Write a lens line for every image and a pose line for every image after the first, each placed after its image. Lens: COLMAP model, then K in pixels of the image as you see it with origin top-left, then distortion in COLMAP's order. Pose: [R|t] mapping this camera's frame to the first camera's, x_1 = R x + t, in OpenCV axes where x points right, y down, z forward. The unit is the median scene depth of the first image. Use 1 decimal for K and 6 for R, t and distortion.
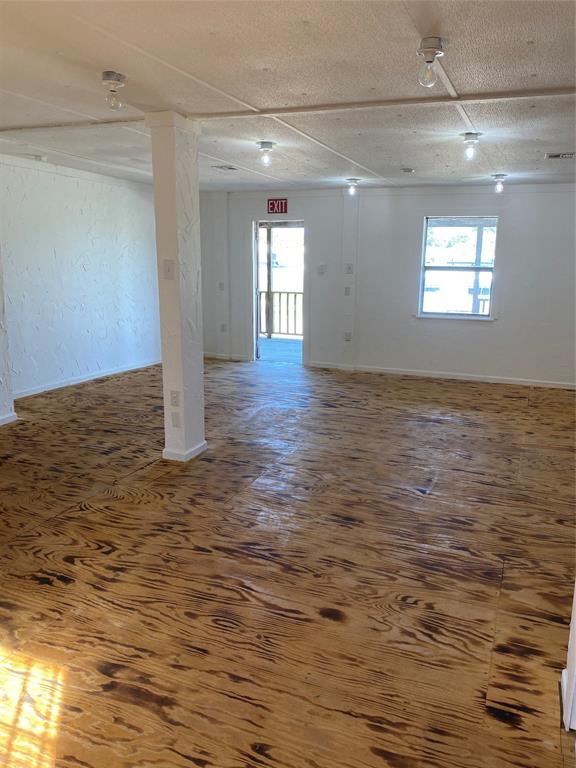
lens RADIAL K [[597.2, 0, 289.3], [0, 597.2, 380.5], [0, 0, 1]] dist [0.119799, -0.251564]
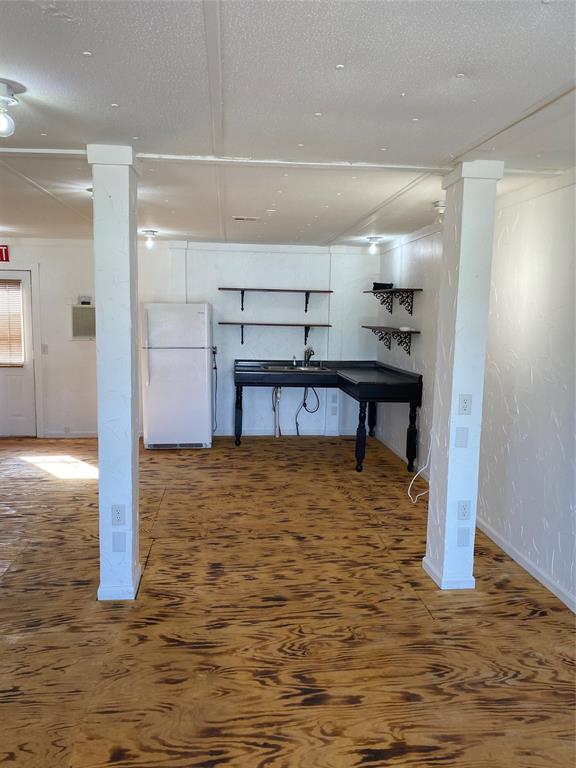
lens RADIAL K [[600.8, 0, 288.0], [0, 600.8, 384.0], [0, 0, 1]] dist [0.081340, -0.117887]
pose [[-0.881433, 0.028763, -0.471432, -0.005126], [-0.126000, 0.947650, 0.293399, -0.334725], [0.455191, 0.318012, -0.831667, 1.491360]]
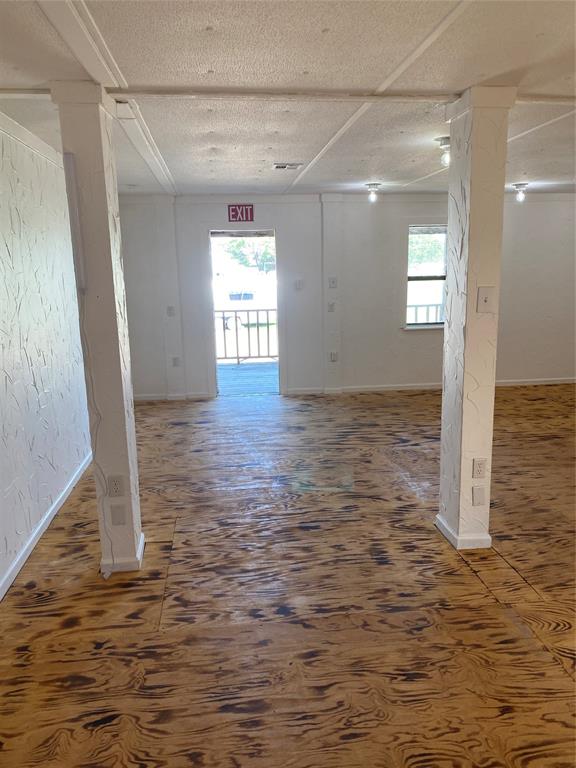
lens RADIAL K [[597.2, 0, 289.3], [0, 597.2, 380.5], [0, 0, 1]] dist [0.119799, -0.251564]
pose [[0.873155, -0.123647, 0.471500, -0.638678], [0.127227, 0.991573, 0.024425, -0.110832], [-0.470547, 0.038661, 0.881528, 0.373908]]
